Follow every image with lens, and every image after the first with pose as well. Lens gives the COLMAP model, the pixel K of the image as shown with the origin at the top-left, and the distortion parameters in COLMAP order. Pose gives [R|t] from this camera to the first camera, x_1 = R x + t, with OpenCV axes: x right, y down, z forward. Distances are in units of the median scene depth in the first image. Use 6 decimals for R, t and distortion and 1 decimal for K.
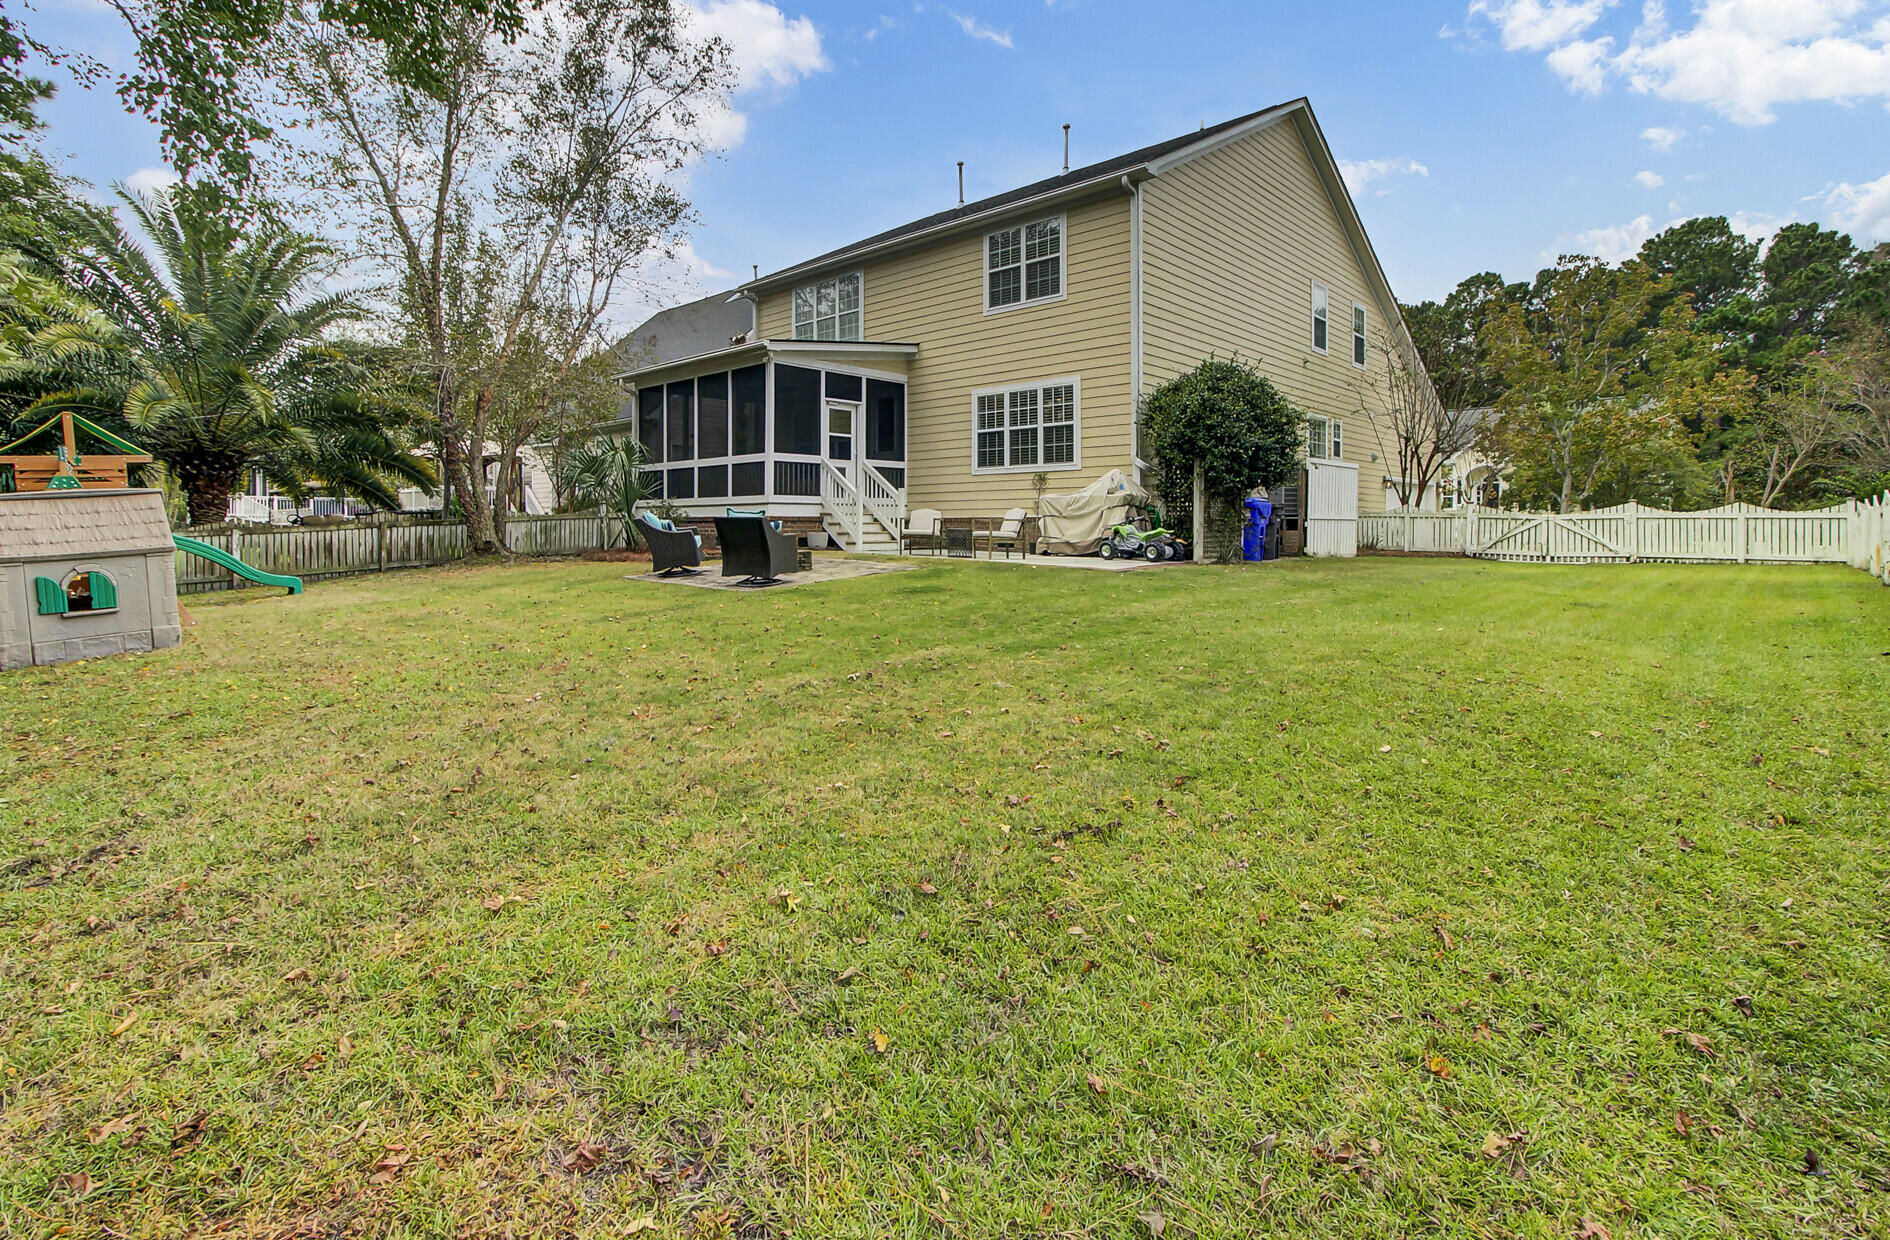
lens RADIAL K [[878.0, 0, 948.1], [0, 878.0, 510.4], [0, 0, 1]] dist [-0.002414, 0.000698]
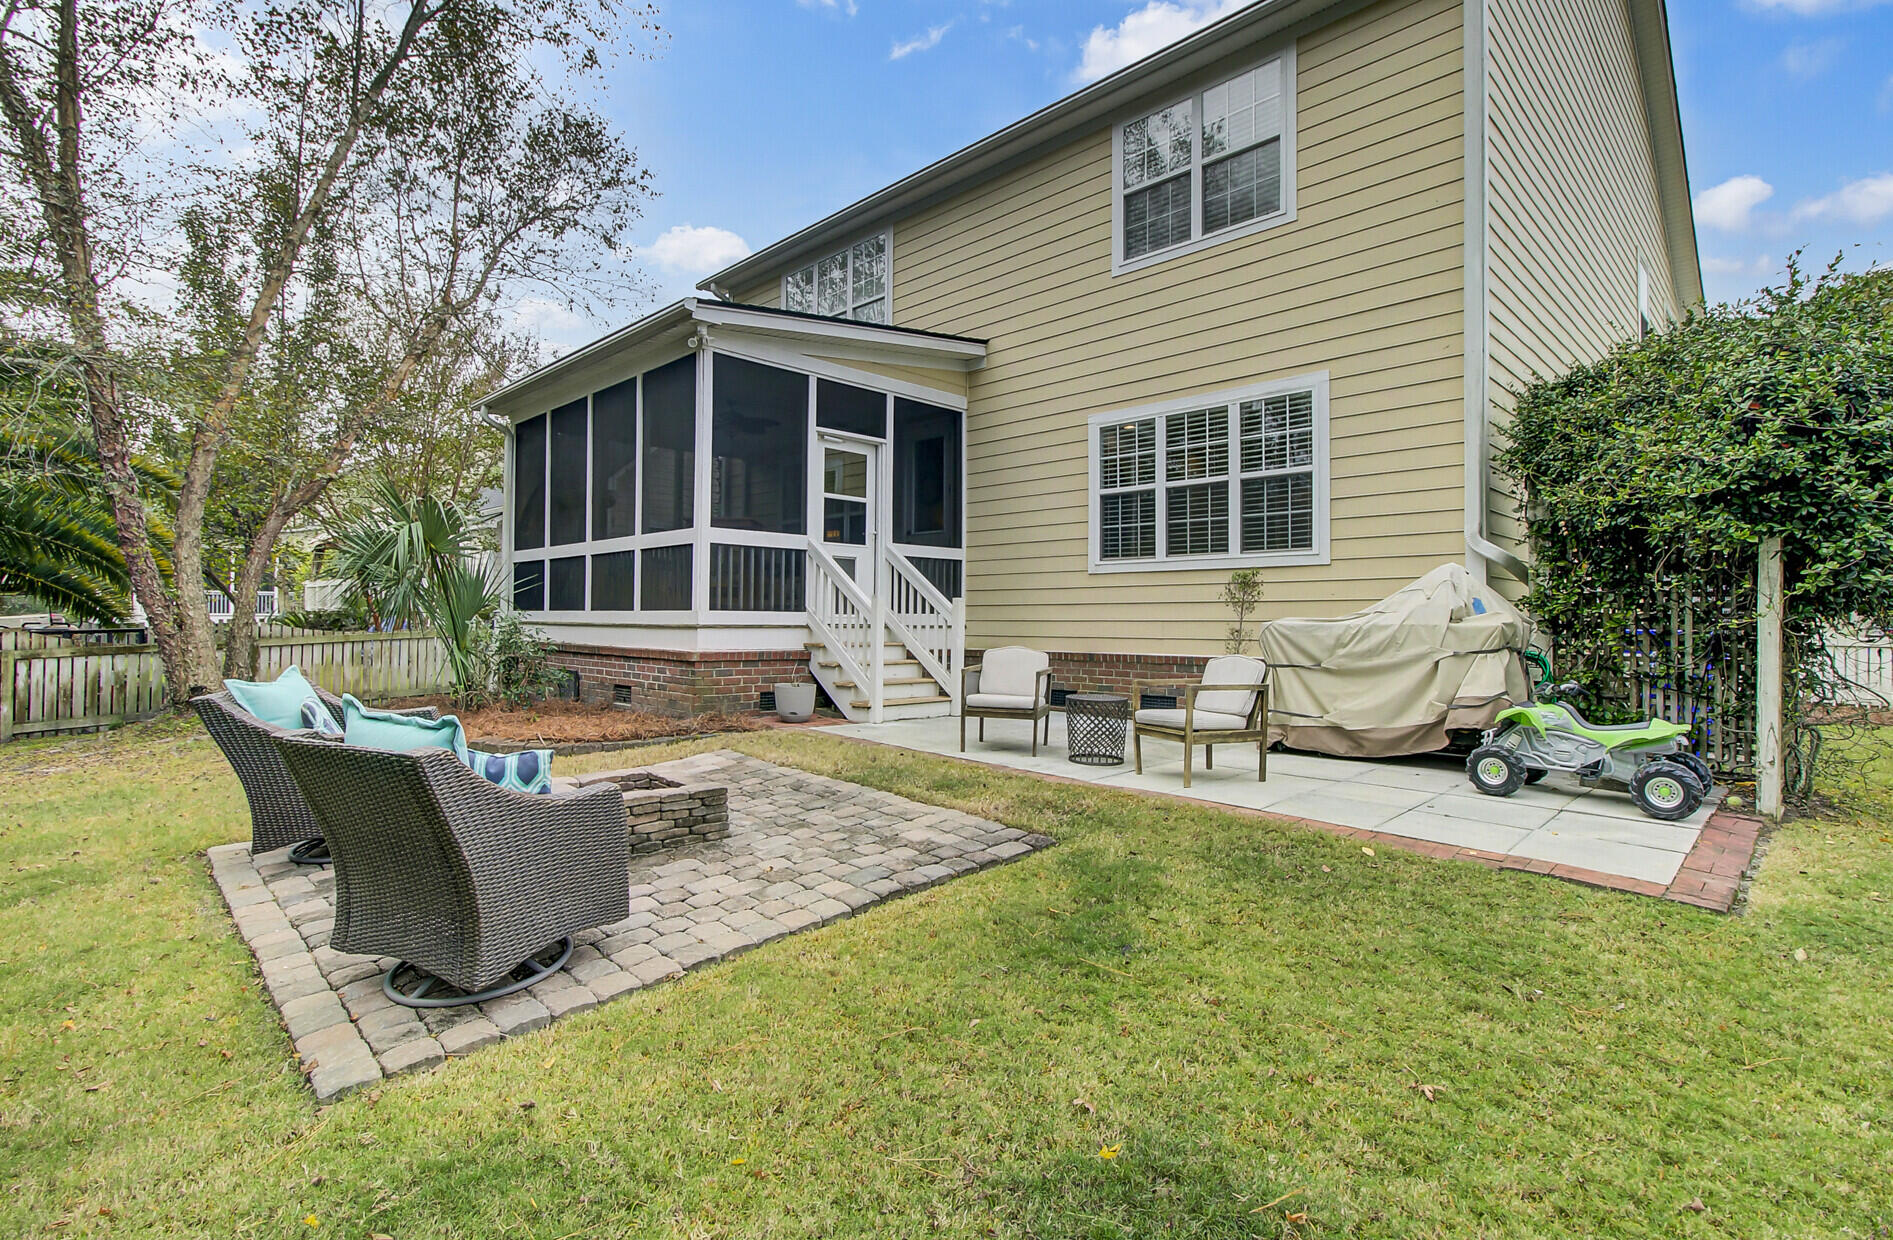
lens RADIAL K [[890.0, 0, 958.1], [0, 890.0, 603.3], [0, 0, 1]] dist [-0.004105, 0.004626]
pose [[0.999462, 0.007378, -0.031944, -0.036112], [-0.007416, 0.999972, -0.001067, -0.021269], [0.031935, 0.001303, 0.999489, 0.465915]]
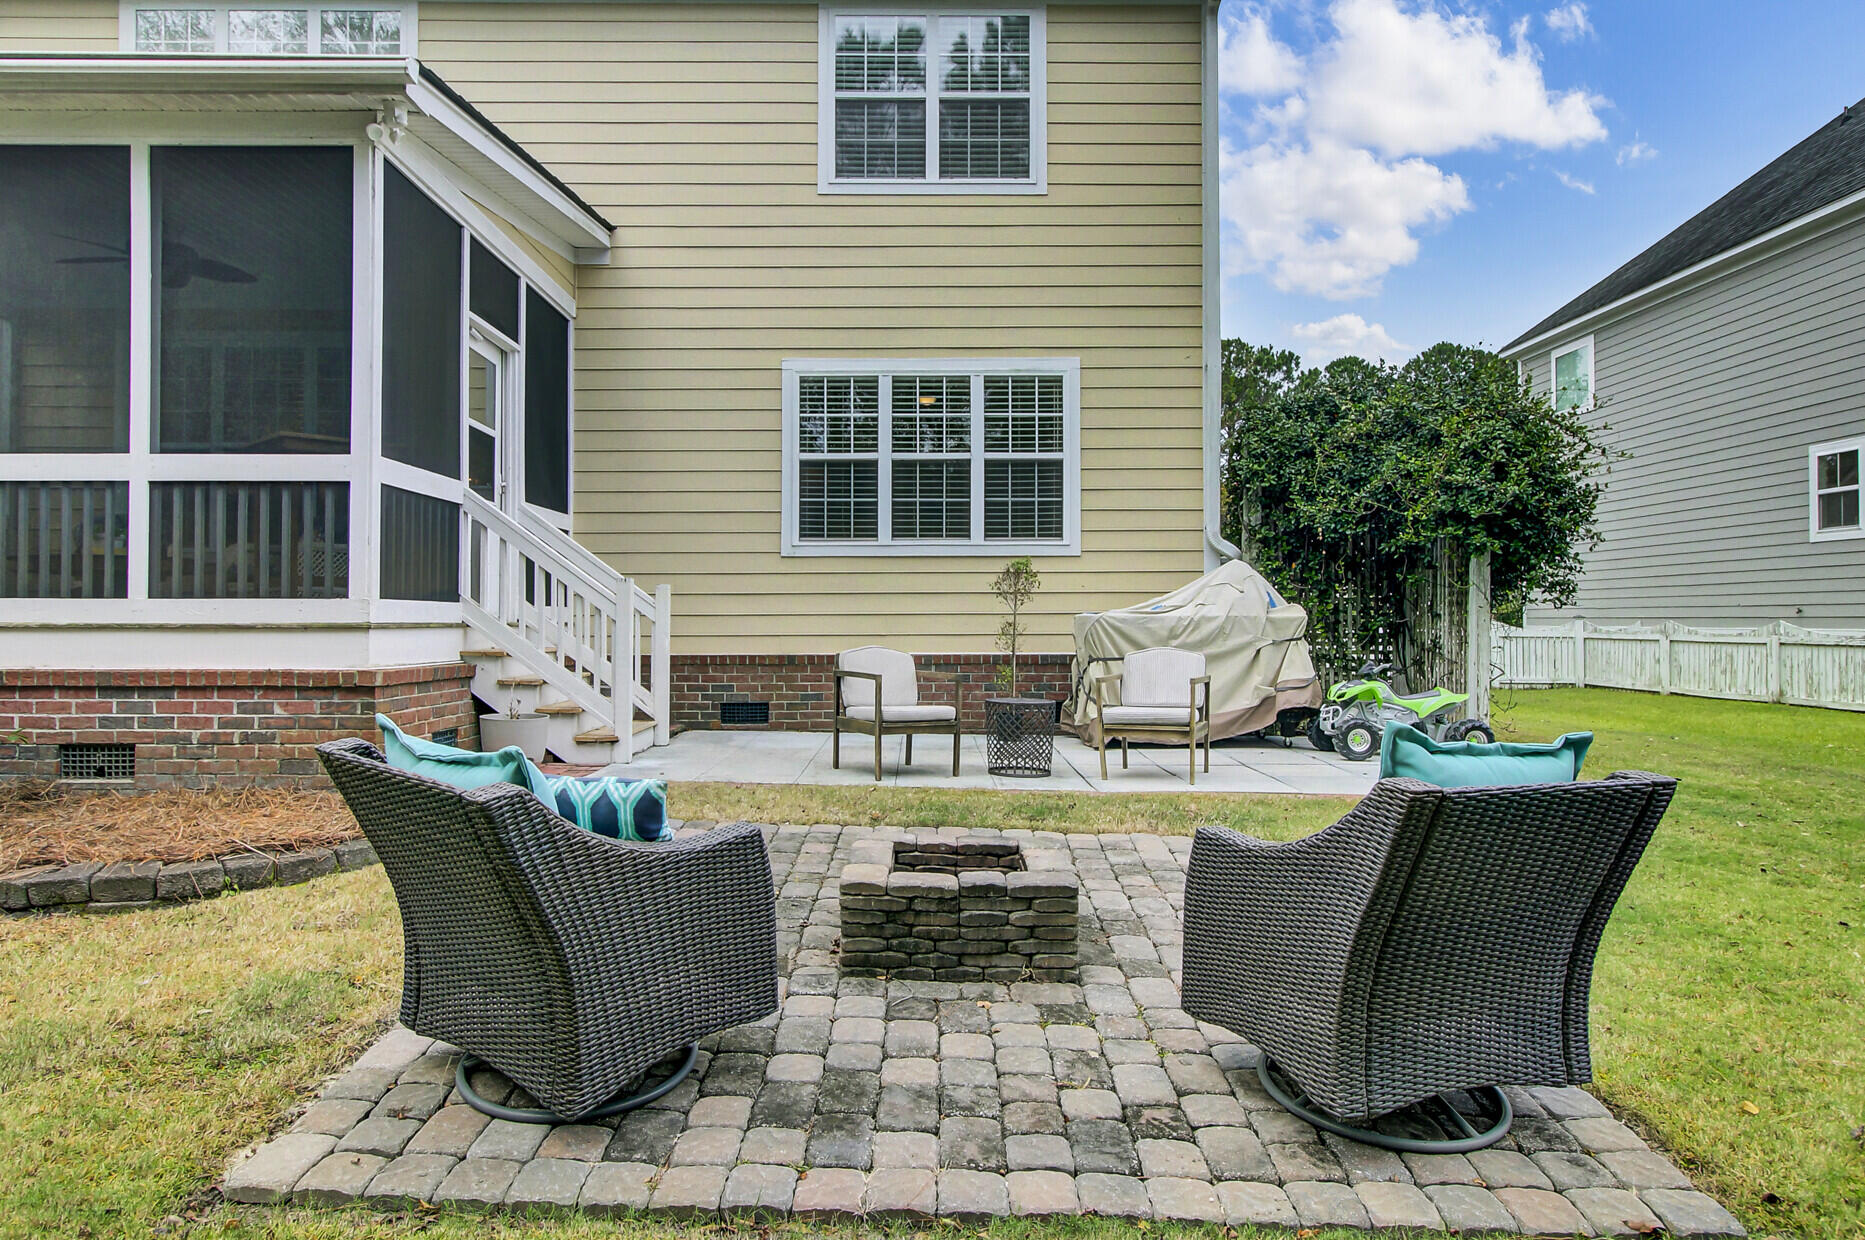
lens RADIAL K [[1109.5, 0, 895.8], [0, 1109.5, 610.4], [0, 0, 1]] dist [-0.001439, 0.001240]
pose [[0.742426, 0.006959, 0.669892, -0.306788], [-0.013225, 0.999903, 0.004271, -0.016771], [-0.669798, -0.012030, 0.742446, 0.574536]]
